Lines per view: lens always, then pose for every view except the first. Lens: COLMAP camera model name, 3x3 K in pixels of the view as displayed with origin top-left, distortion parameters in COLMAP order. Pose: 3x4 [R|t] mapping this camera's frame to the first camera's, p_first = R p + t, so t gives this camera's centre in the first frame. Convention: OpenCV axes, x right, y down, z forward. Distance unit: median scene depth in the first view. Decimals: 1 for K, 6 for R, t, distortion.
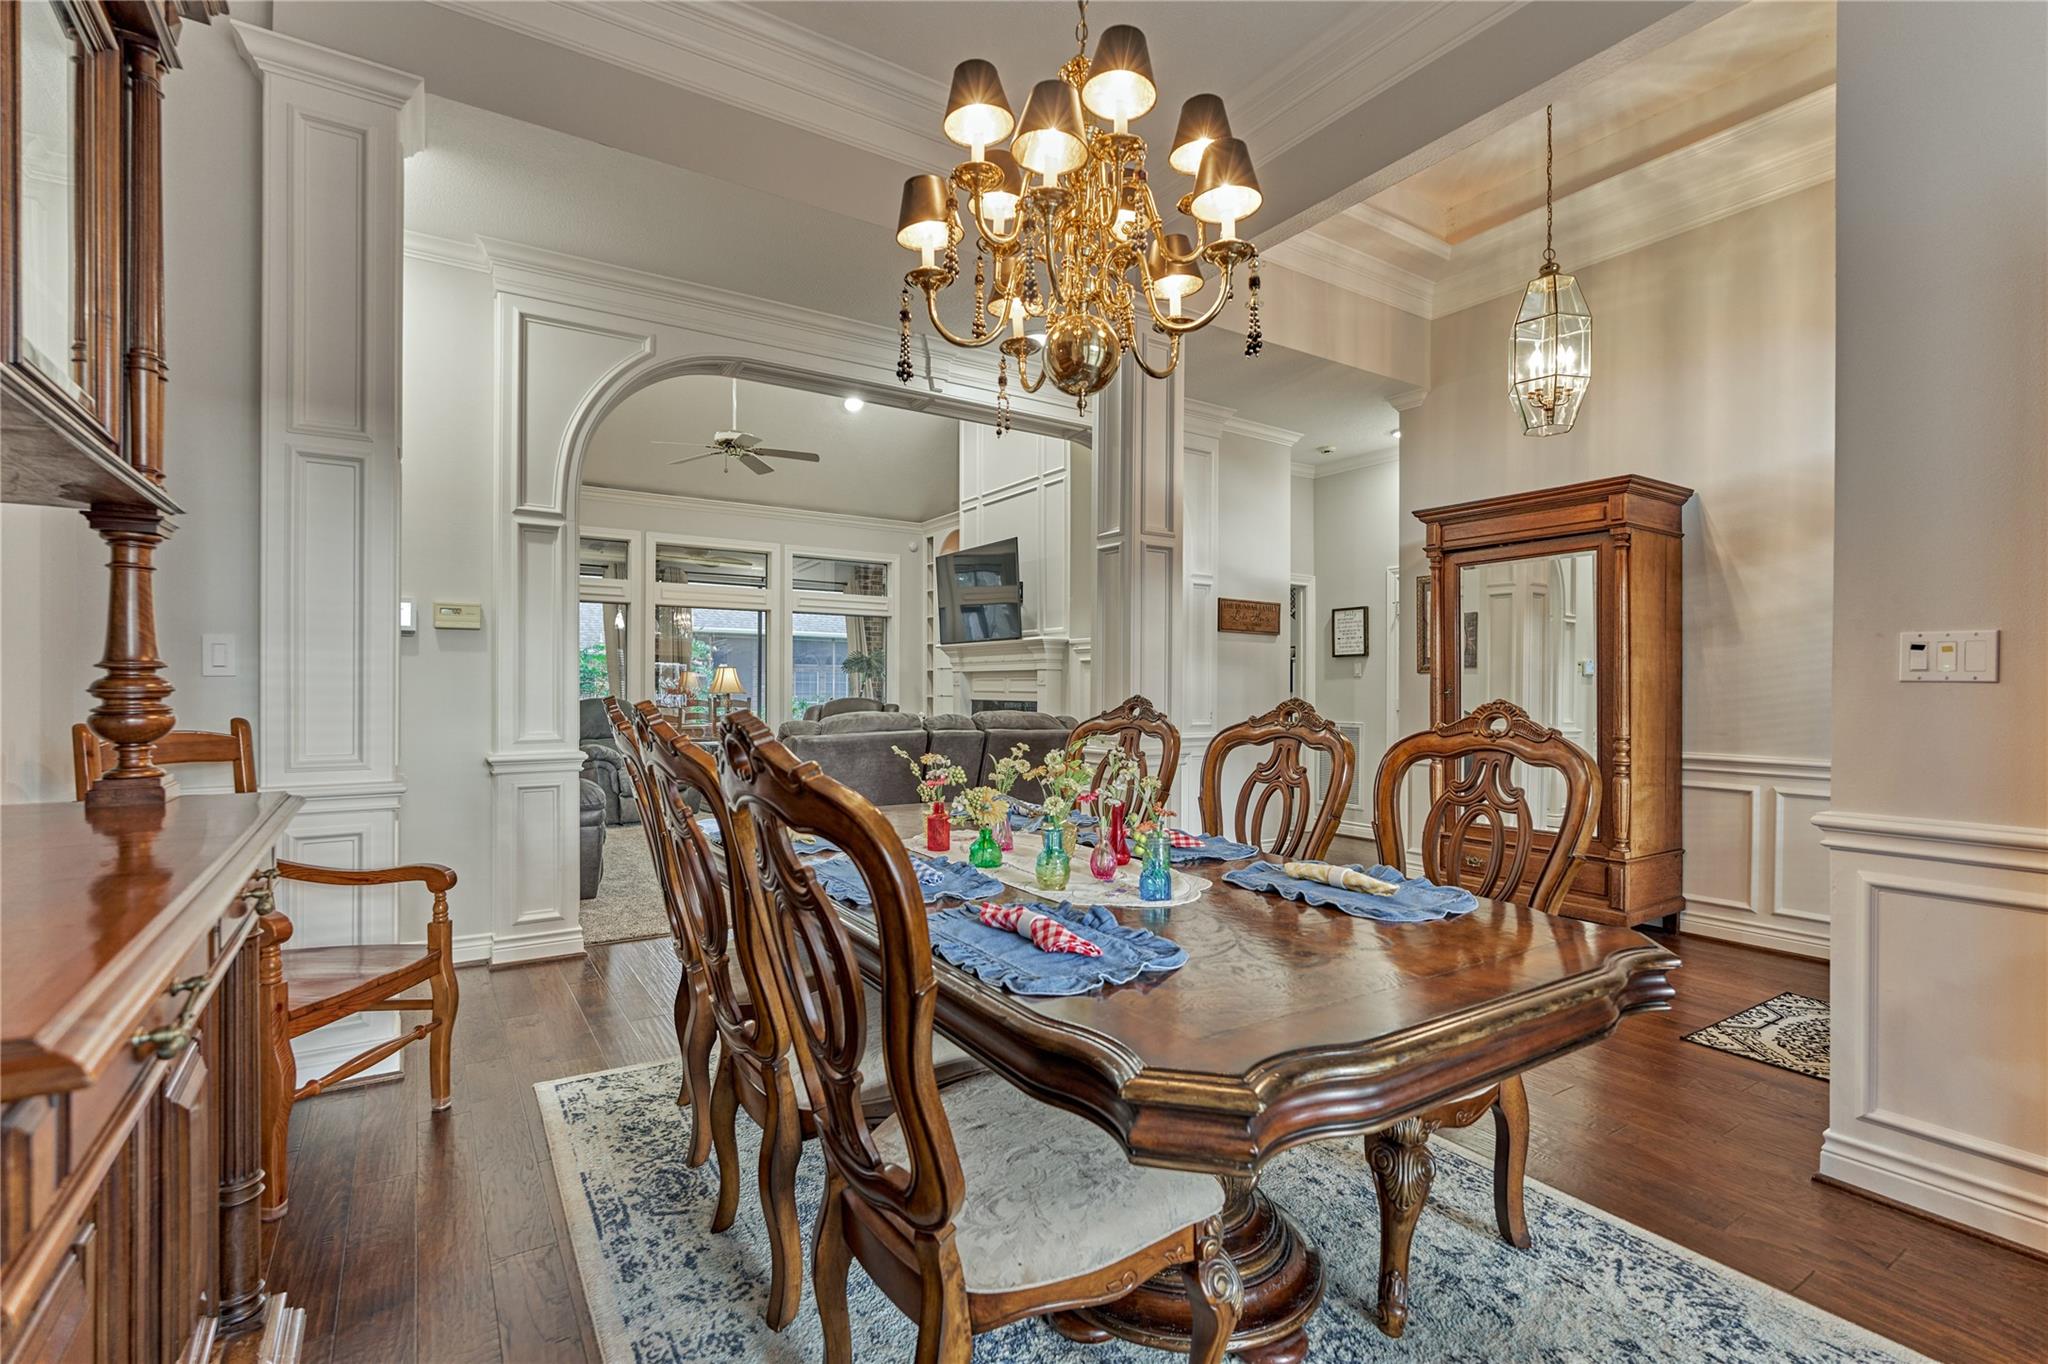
lens RADIAL K [[951.1, 0, 1020.9], [0, 951.1, 687.7], [0, 0, 1]] dist [-0.004558, -0.000224]
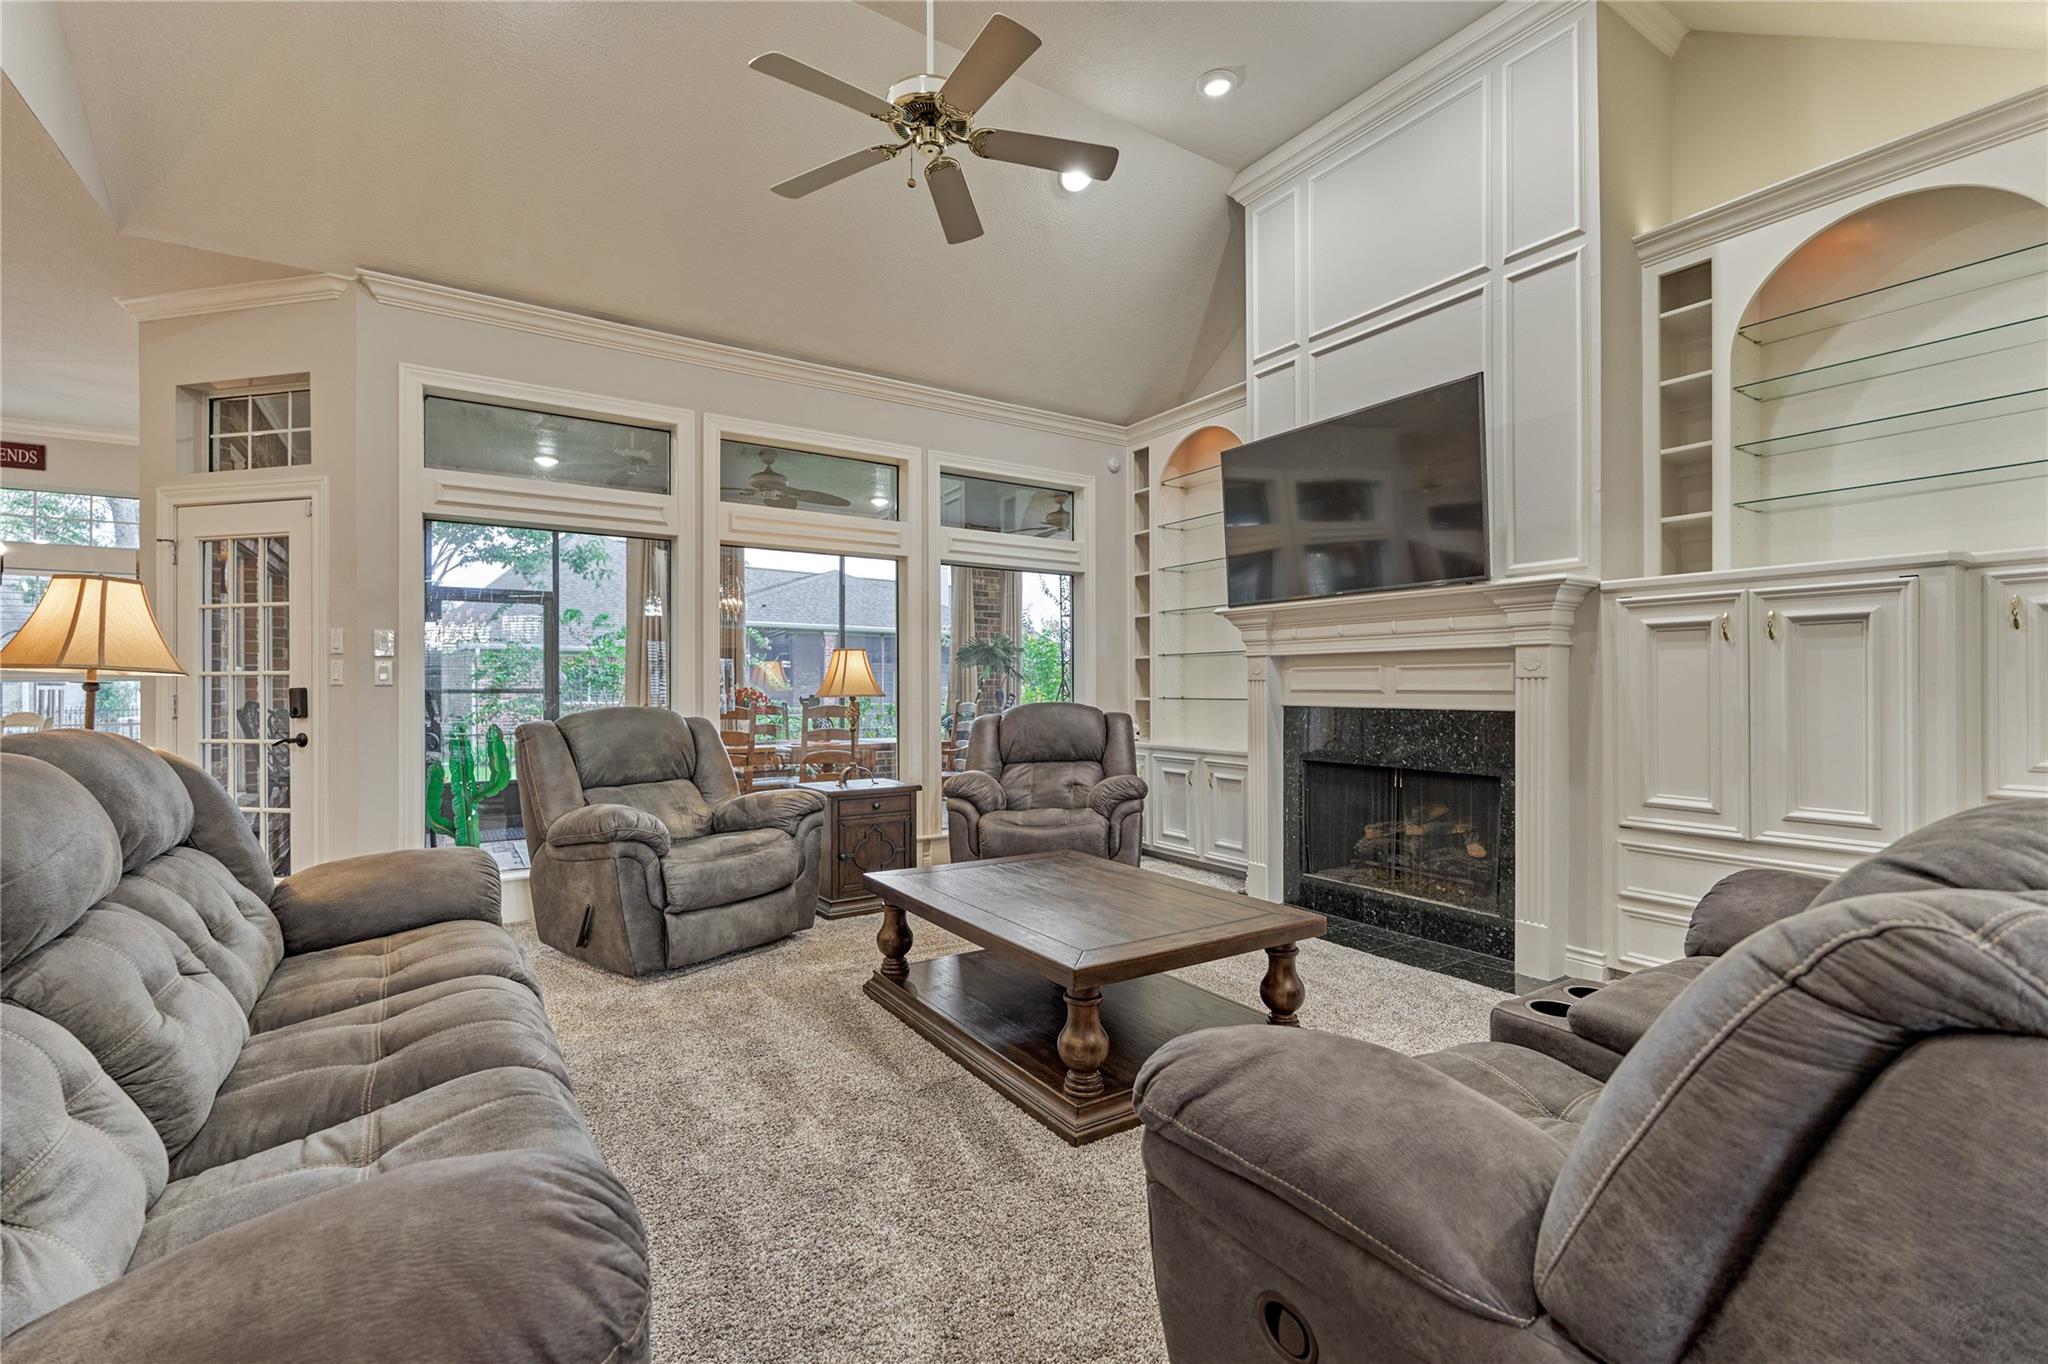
lens RADIAL K [[896.1, 0, 1029.5], [0, 896.1, 685.5], [0, 0, 1]] dist [-0.009842, -0.000391]
pose [[0.999959, -0.007987, 0.004338, -0.206577], [0.007981, 0.999967, 0.001551, -0.001012], [-0.004351, -0.001516, 0.999989, 0.472604]]
